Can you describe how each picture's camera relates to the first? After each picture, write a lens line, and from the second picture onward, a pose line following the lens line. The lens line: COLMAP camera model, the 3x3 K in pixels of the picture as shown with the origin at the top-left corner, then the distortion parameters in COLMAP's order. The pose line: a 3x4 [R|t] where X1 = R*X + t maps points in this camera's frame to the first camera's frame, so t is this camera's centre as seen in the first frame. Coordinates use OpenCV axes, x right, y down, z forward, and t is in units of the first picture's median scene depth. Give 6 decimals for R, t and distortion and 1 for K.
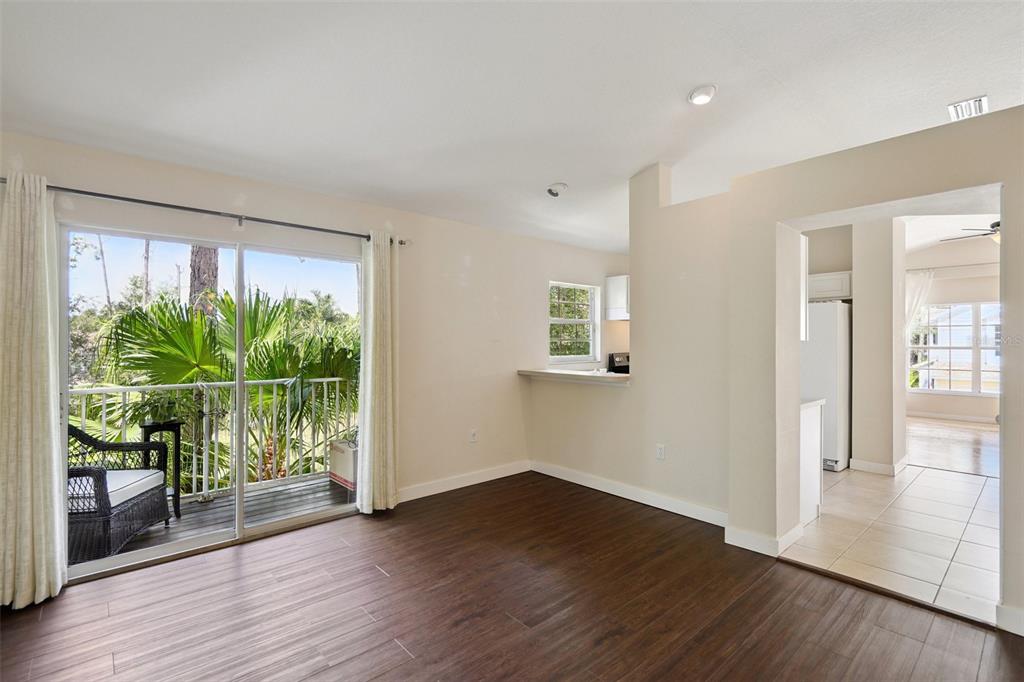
lens RADIAL K [[478.8, 0, 512.1], [0, 478.8, 339.7], [0, 0, 1]] dist [0.001656, -0.001342]
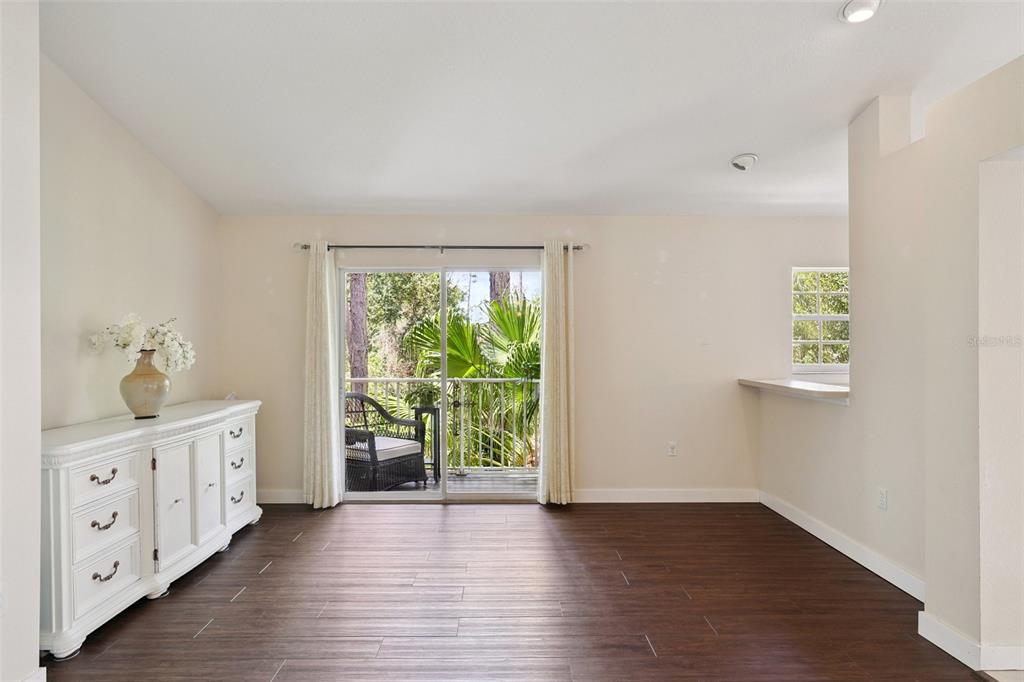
lens RADIAL K [[568.3, 0, 511.0], [0, 568.3, 343.6], [0, 0, 1]] dist [-0.000267, -0.001075]
pose [[0.749350, -0.001480, -0.662173, 0.485037], [0.003514, 0.999992, 0.001741, -0.001106], [0.662165, -0.003632, 0.749349, -0.007002]]
